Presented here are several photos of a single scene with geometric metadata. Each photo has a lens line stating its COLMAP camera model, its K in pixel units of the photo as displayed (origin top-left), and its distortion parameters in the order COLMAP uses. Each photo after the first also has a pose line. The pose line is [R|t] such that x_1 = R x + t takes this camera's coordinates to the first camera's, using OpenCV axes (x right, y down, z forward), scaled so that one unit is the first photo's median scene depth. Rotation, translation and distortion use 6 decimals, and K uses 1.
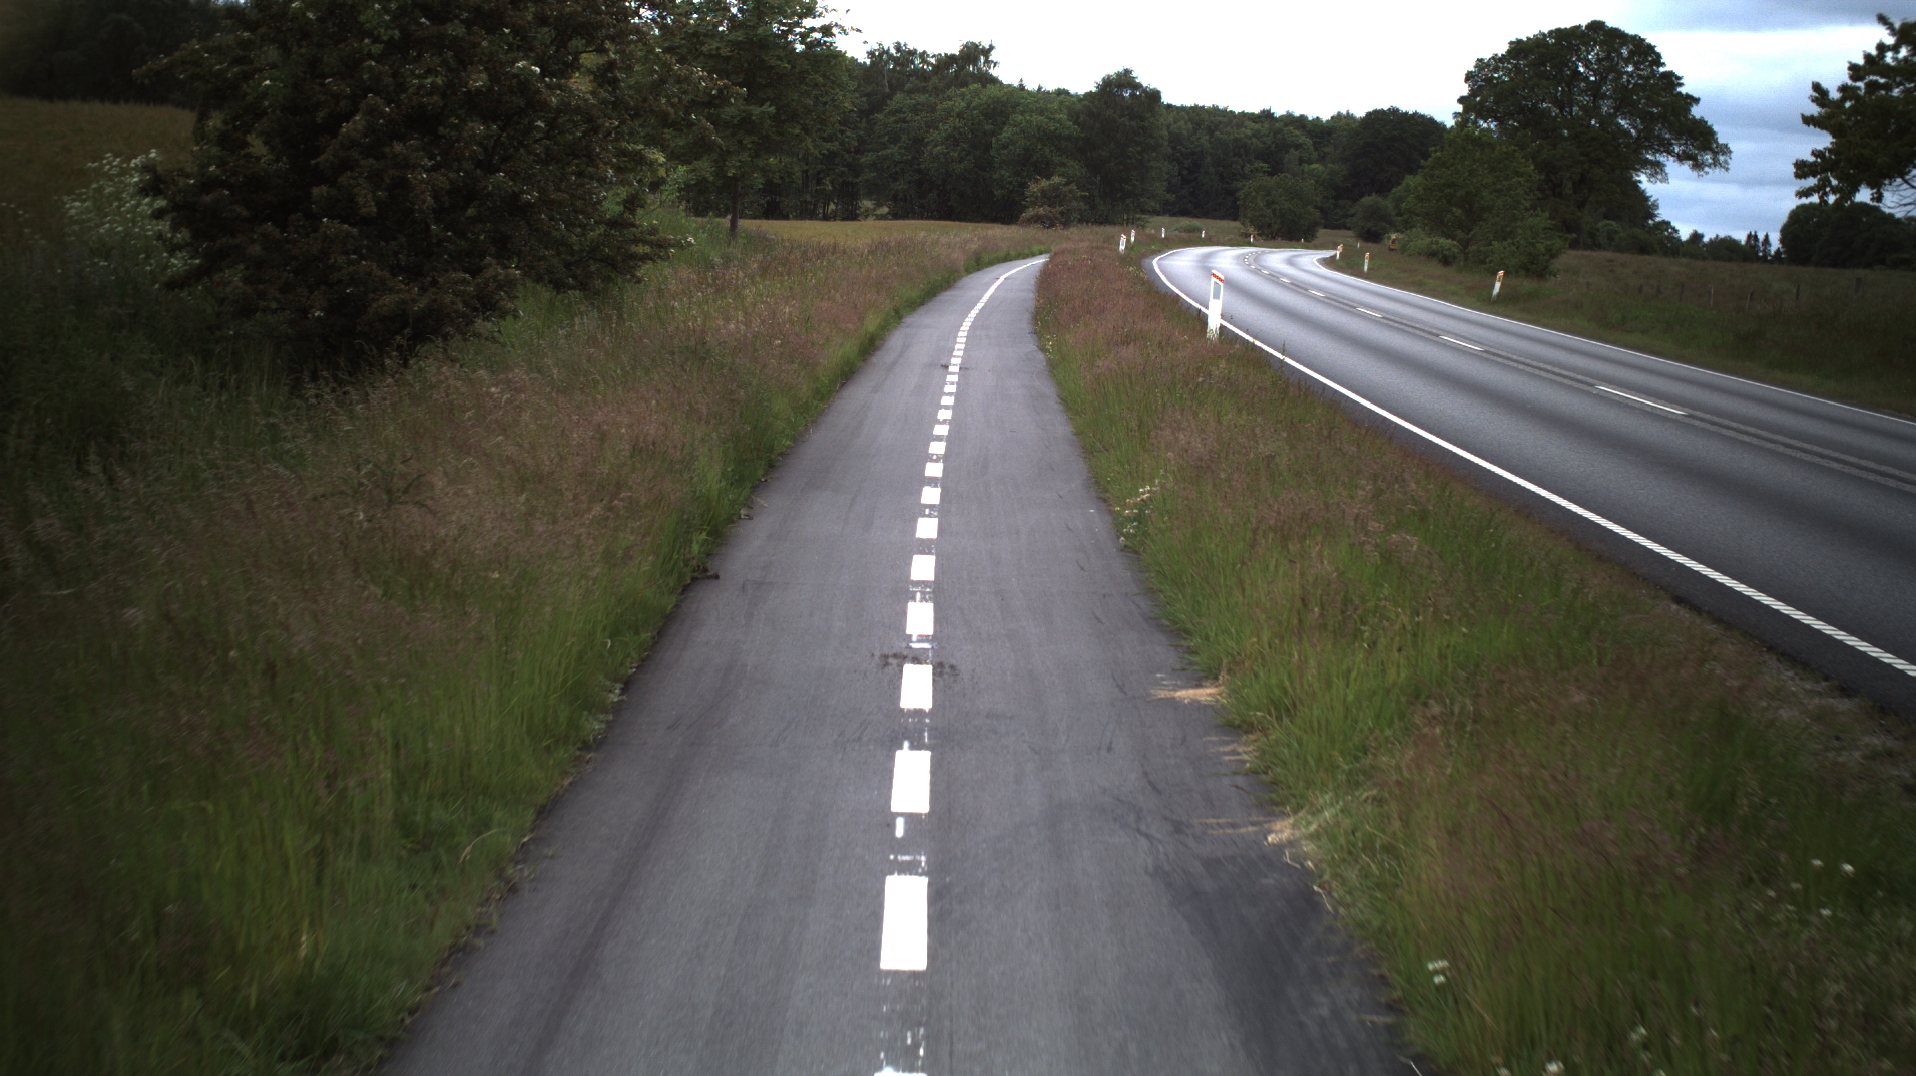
lens RADIAL K [[3992.4, 0, 954.7], [0, 3992.4, 516.4], [0, 0, 1]] dist [-0.282295, 0.000000]
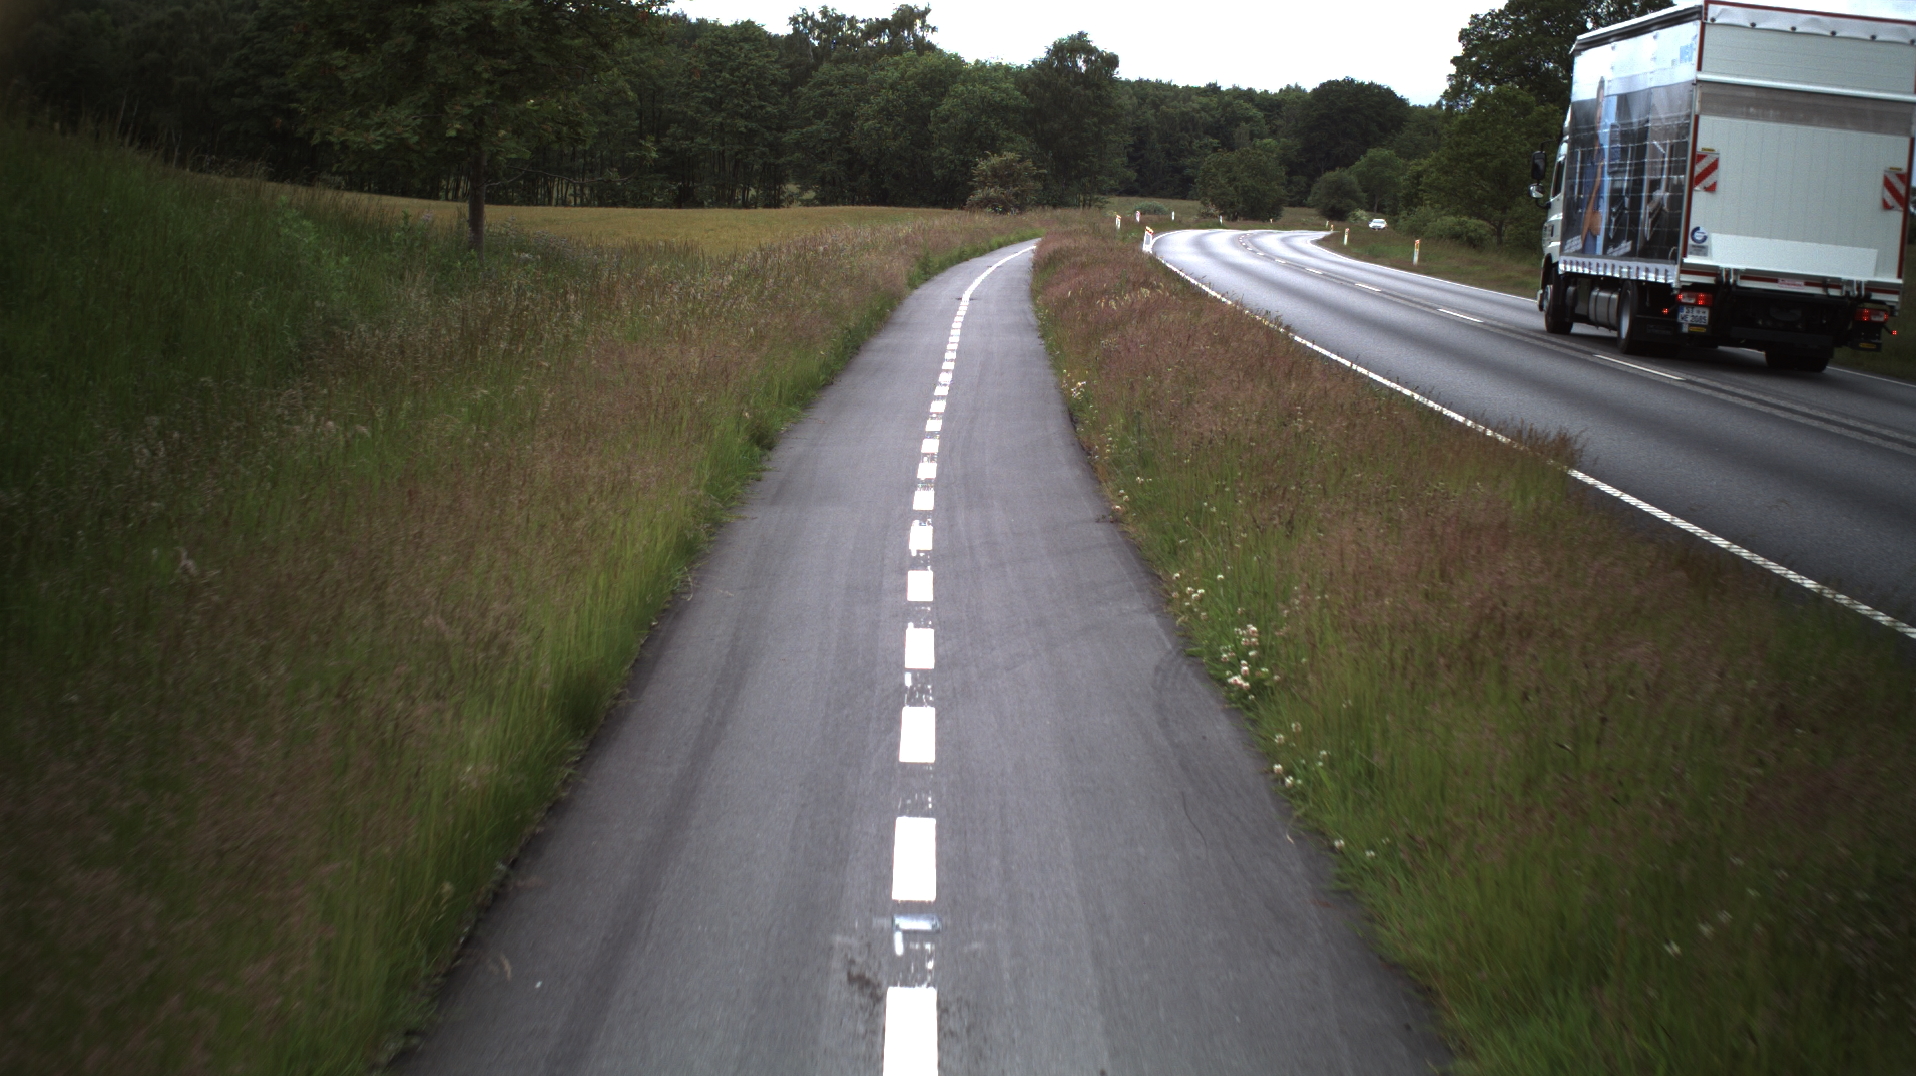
lens RADIAL K [[3992.4, 0, 956.2], [0, 3992.4, 542.2], [0, 0, 1]] dist [-0.282295, 0.000000]
pose [[0.999732, -0.017394, 0.015262, -0.000060], [0.017226, 0.999791, 0.011013, -0.008550], [-0.015450, -0.010748, 0.999823, 0.110685]]
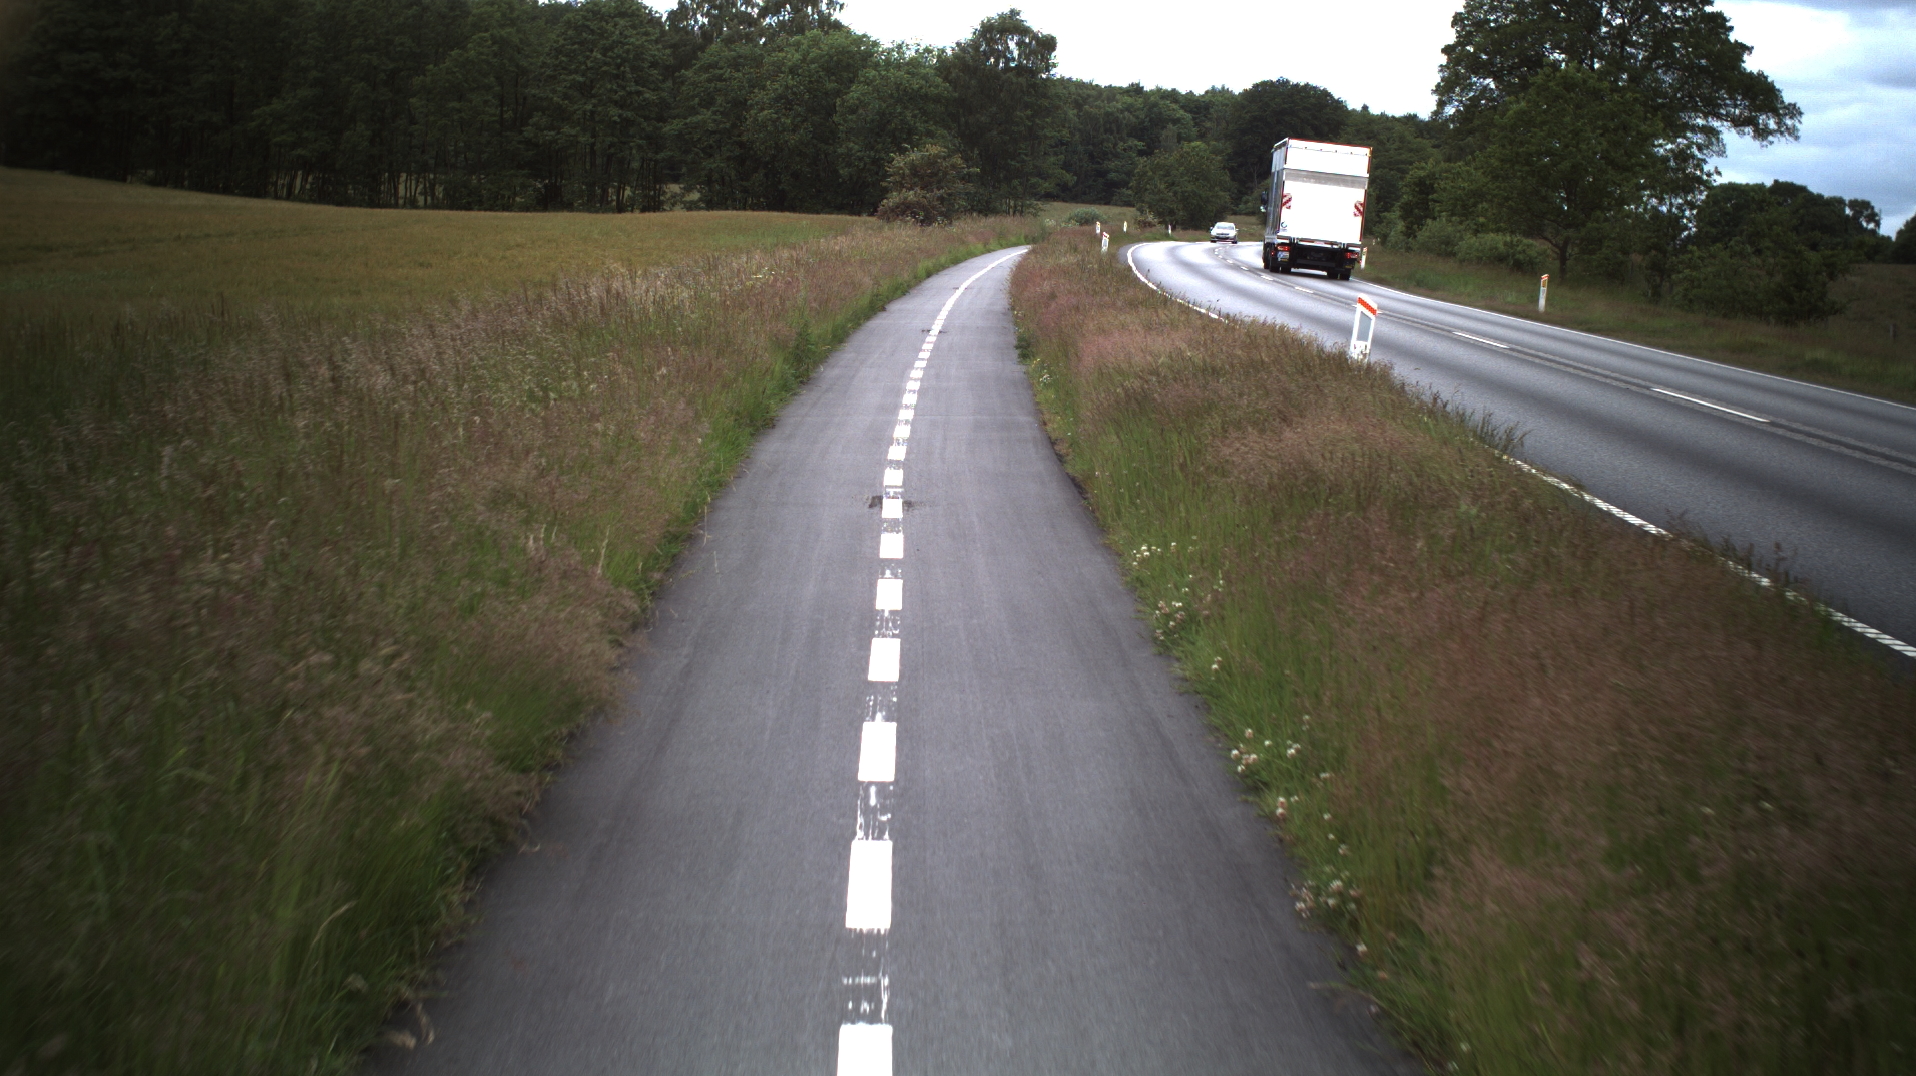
lens RADIAL K [[3992.4, 0, 966.2], [0, 3992.4, 543.8], [0, 0, 1]] dist [-0.282295, 0.000000]
pose [[0.999110, -0.007046, 0.041587, 0.002038], [0.006593, 0.999918, 0.011009, -0.018562], [-0.041661, -0.010725, 0.999074, 0.240089]]
